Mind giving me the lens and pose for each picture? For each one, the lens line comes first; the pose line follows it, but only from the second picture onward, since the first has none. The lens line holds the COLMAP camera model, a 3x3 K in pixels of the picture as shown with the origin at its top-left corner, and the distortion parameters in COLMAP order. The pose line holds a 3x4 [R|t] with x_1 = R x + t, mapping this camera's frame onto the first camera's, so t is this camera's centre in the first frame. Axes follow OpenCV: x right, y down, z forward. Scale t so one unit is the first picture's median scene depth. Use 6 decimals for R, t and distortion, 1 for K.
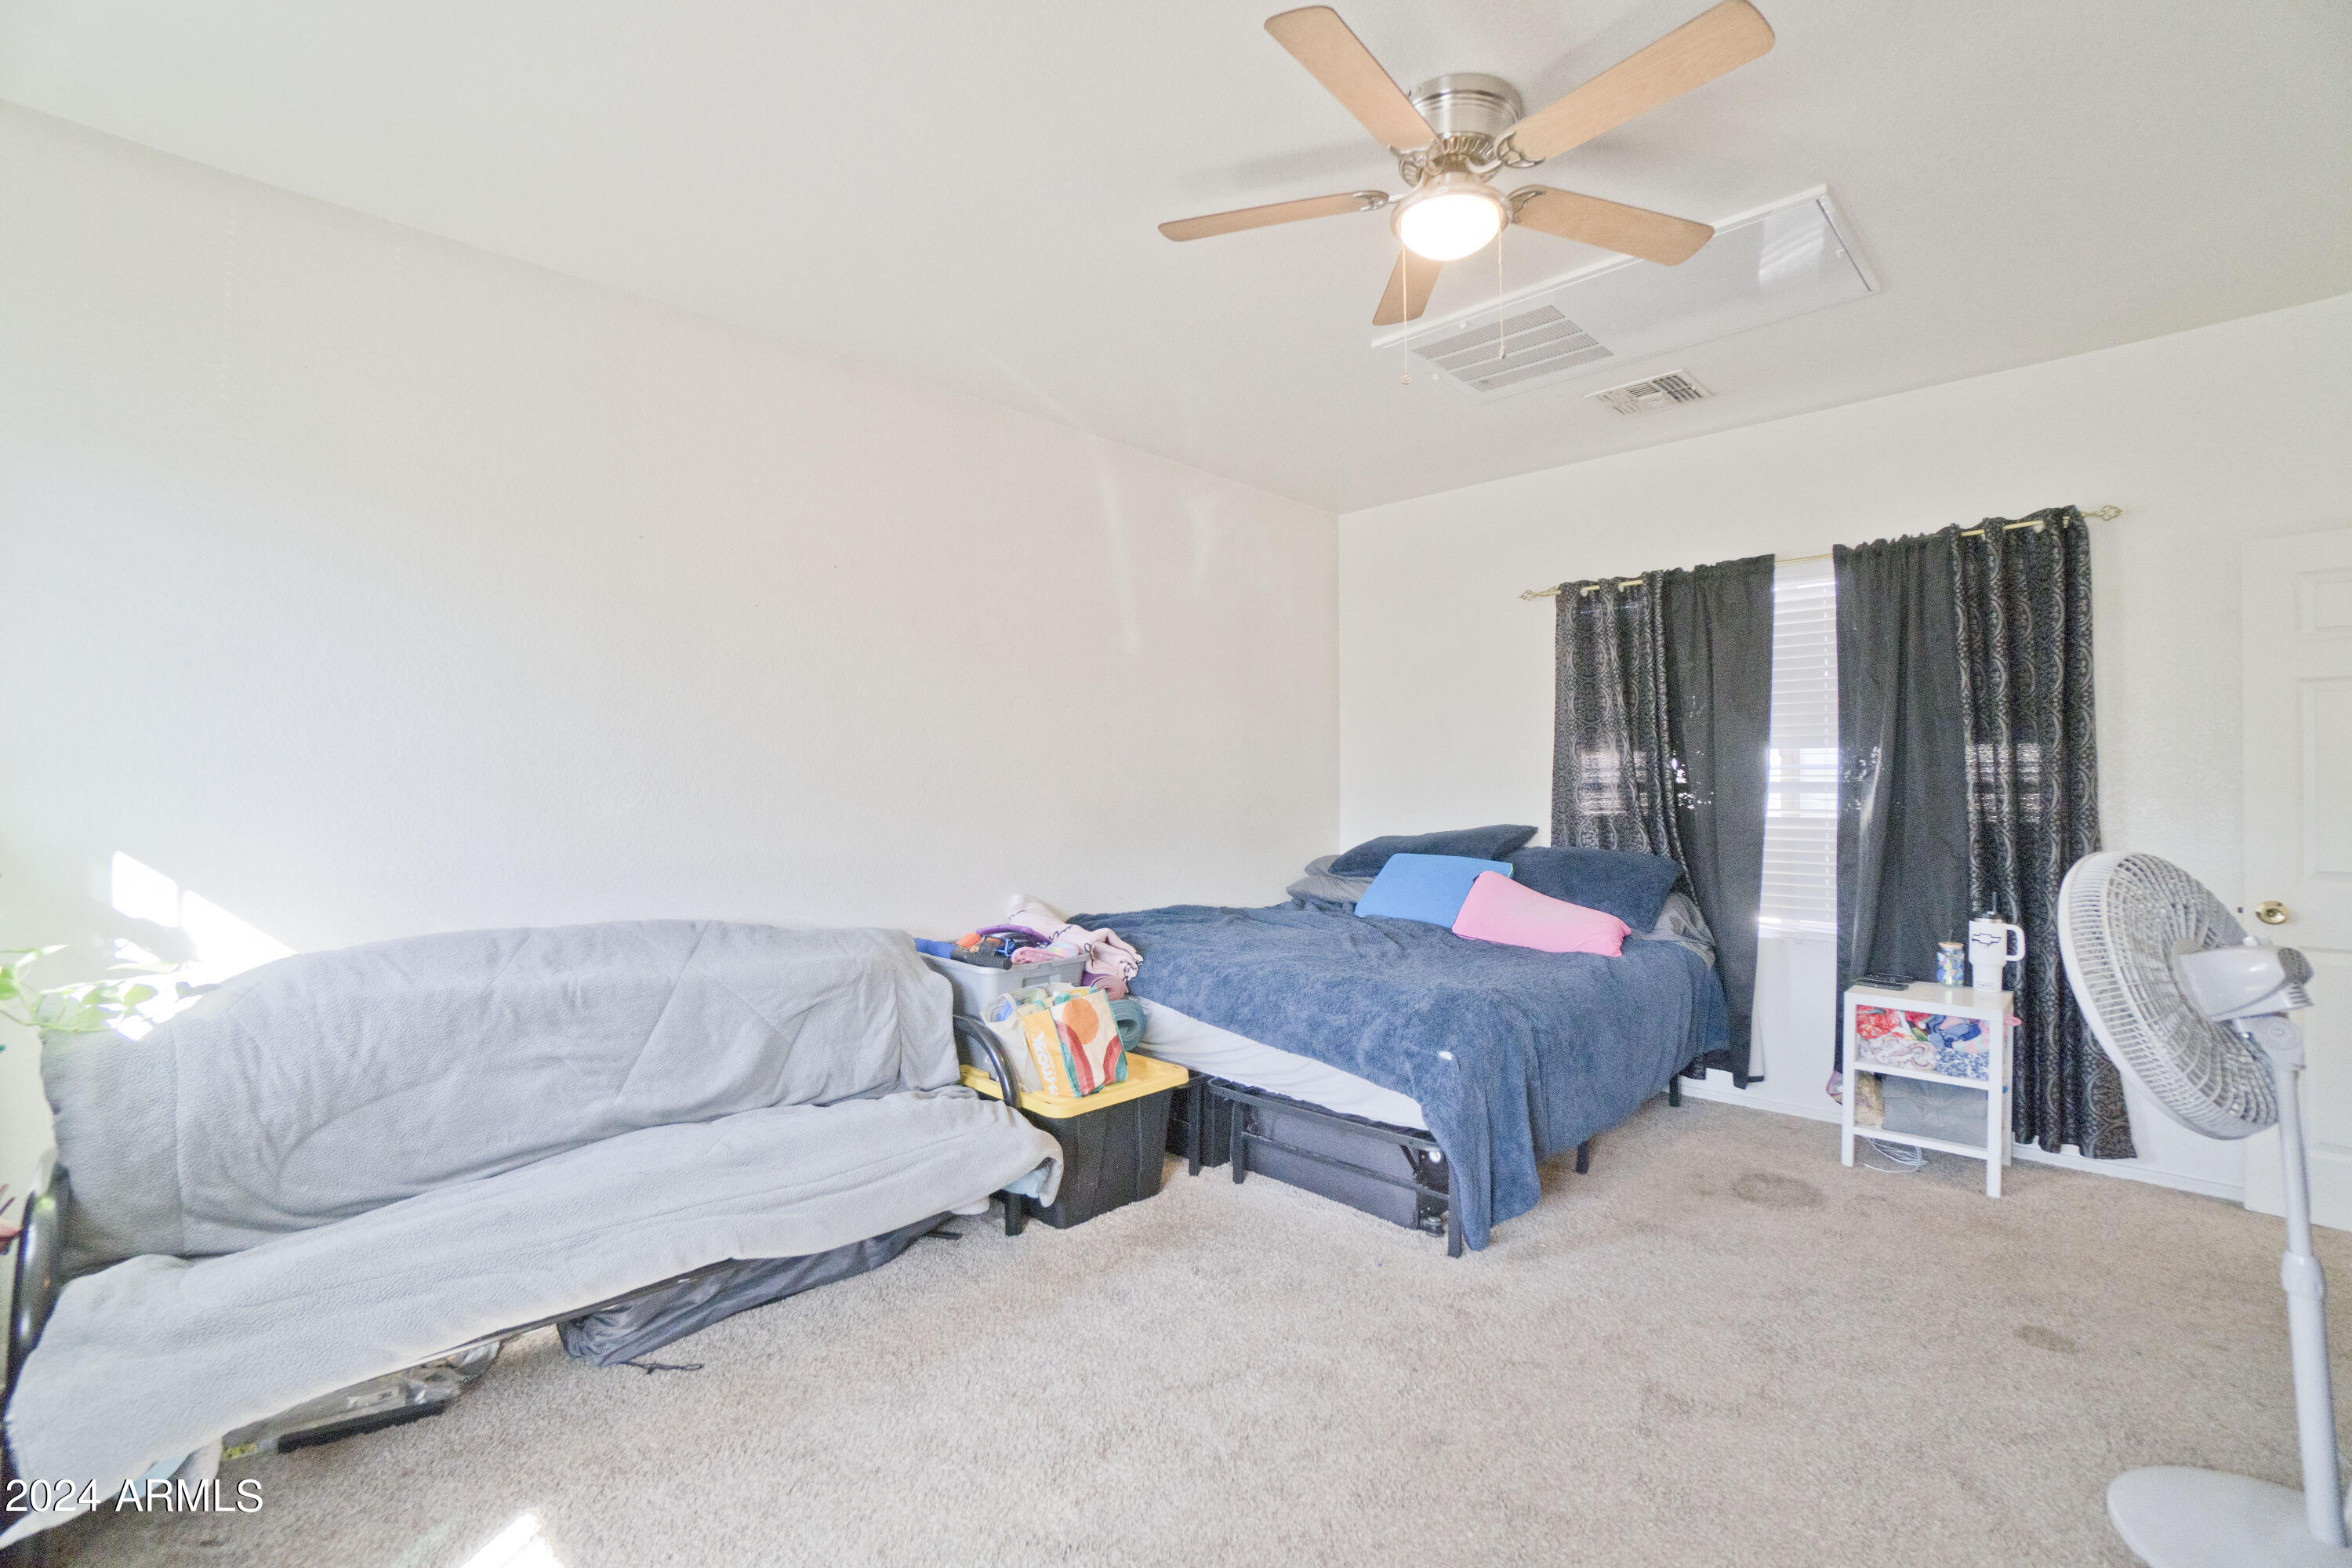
lens RADIAL K [[1036.0, 0, 1160.2], [0, 1036.0, 782.1], [0, 0, 1]] dist [-0.066319, 0.023540]
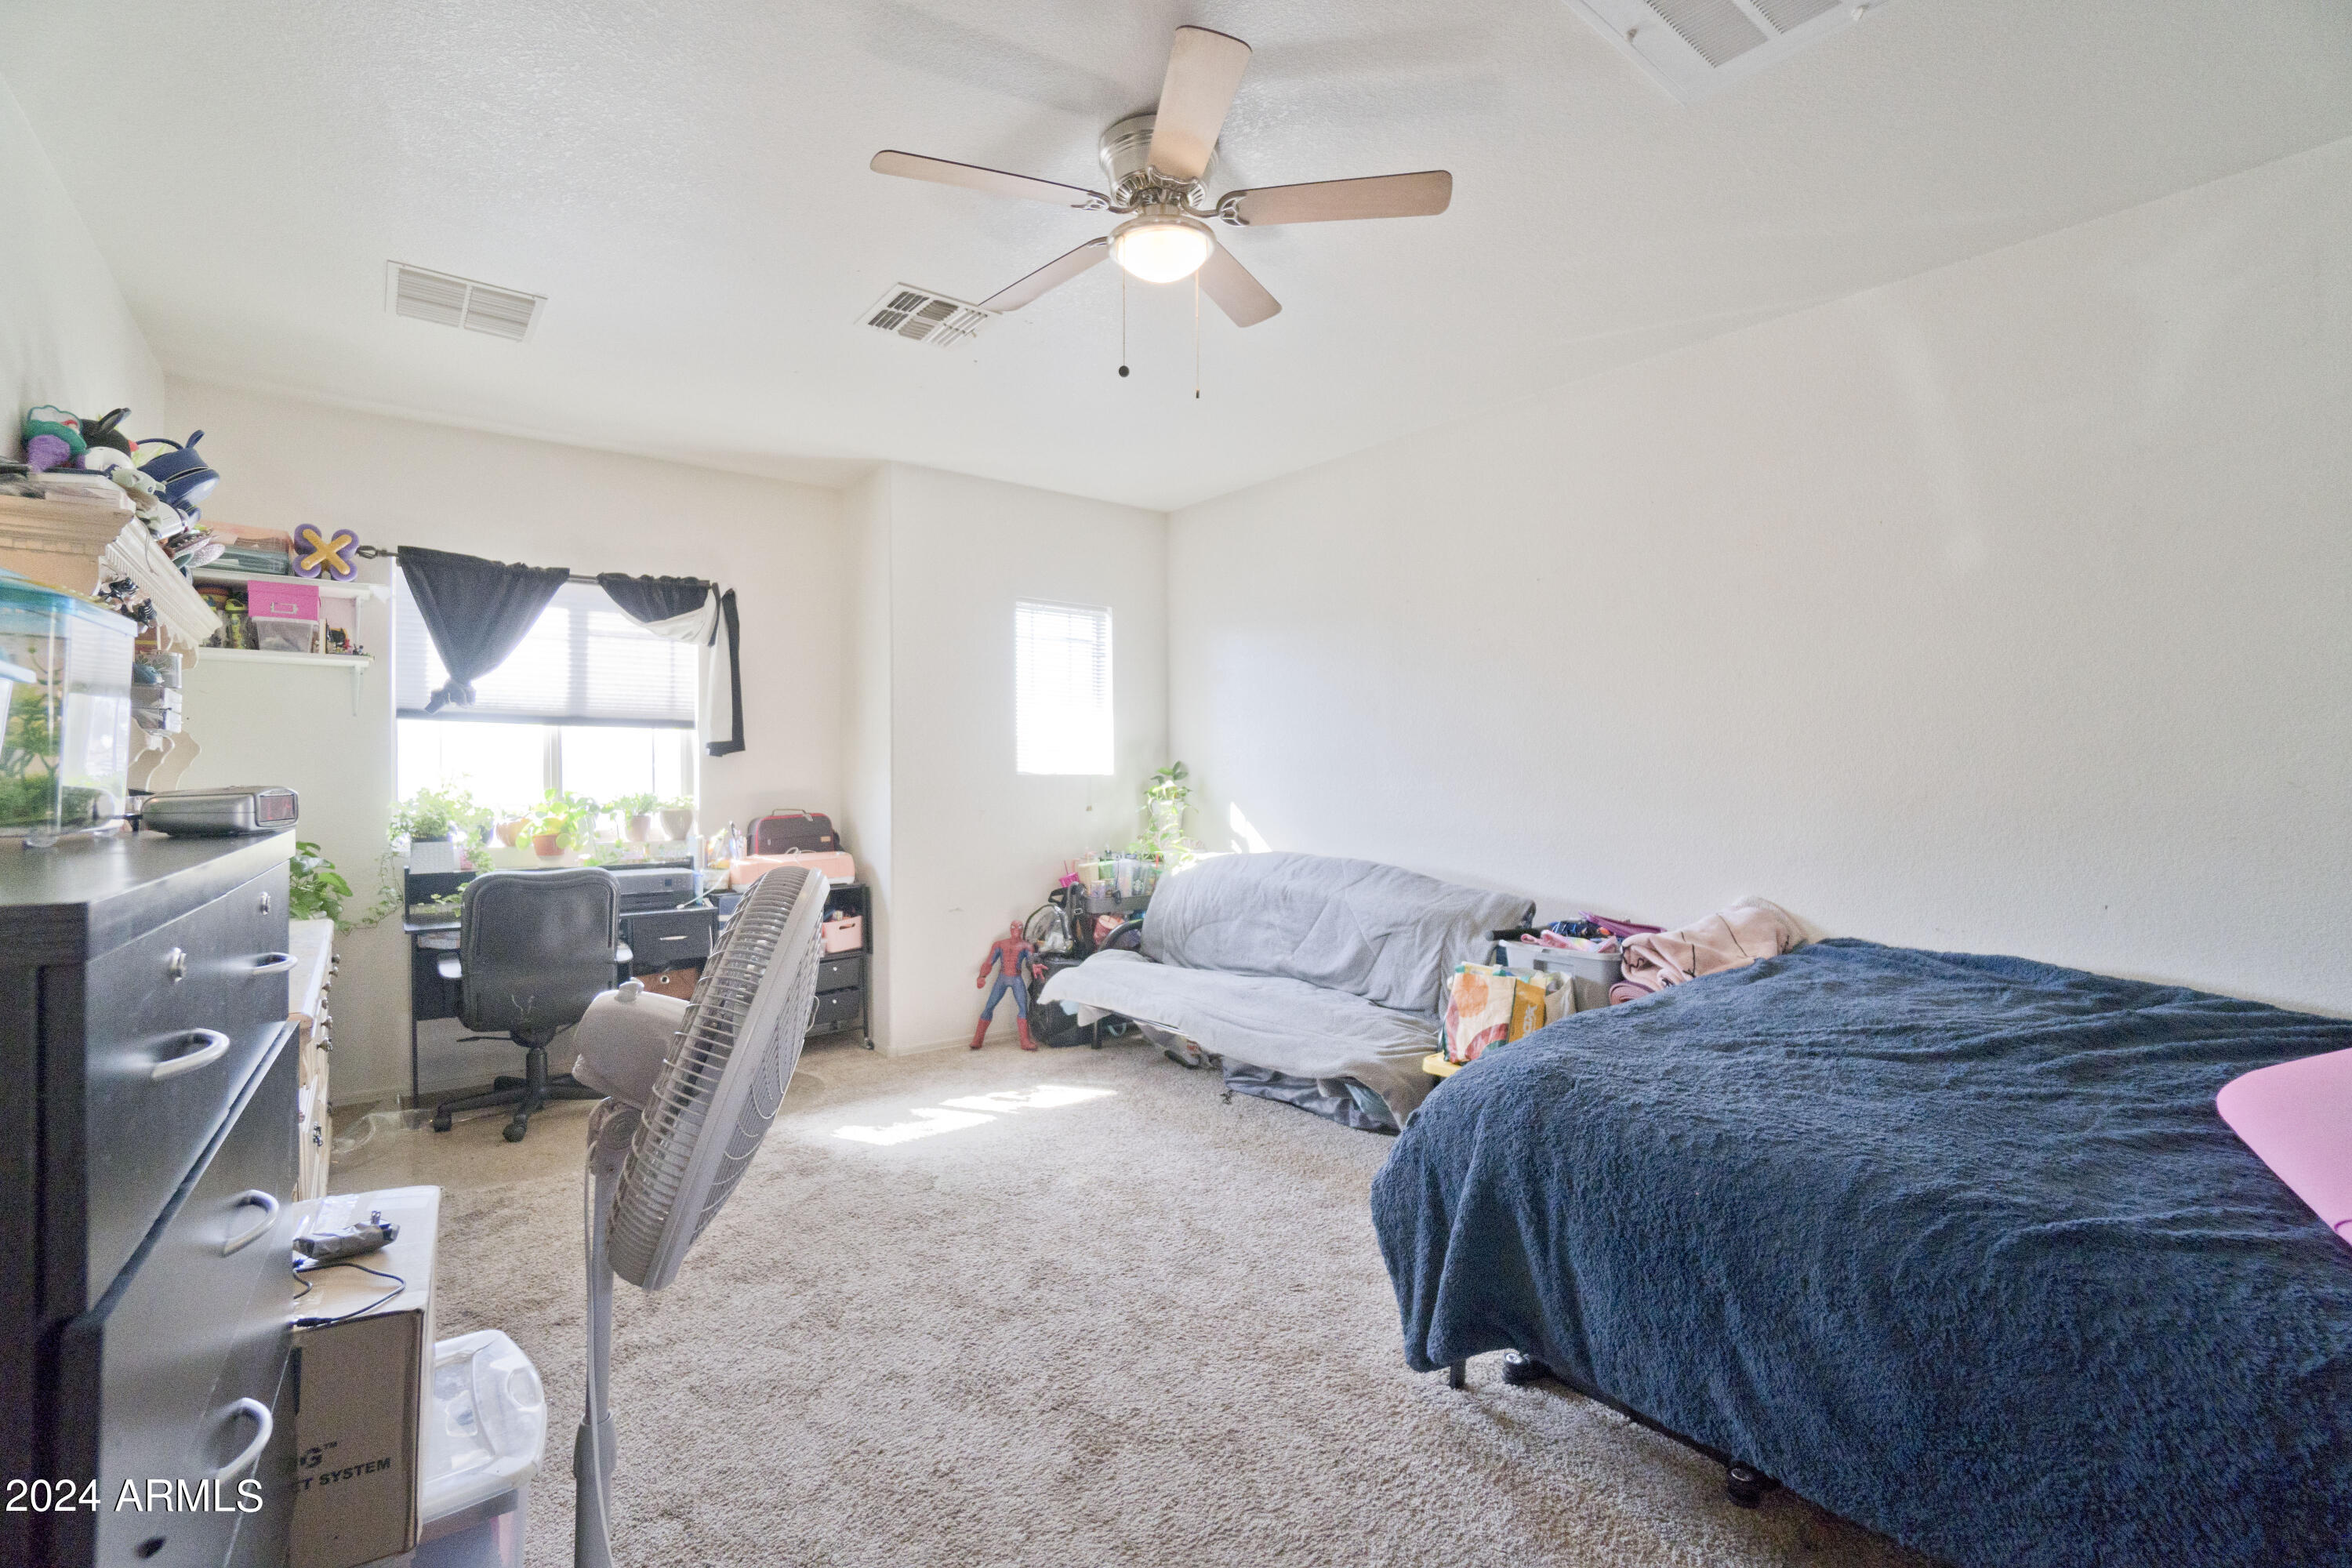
lens RADIAL K [[1036.0, 0, 1160.2], [0, 1036.0, 782.1], [0, 0, 1]] dist [-0.066319, 0.023540]
pose [[-0.129397, -0.004300, -0.991584, 1.173613], [0.002005, 0.999987, -0.004598, 0.025646], [0.991591, -0.002584, -0.129386, 0.979178]]
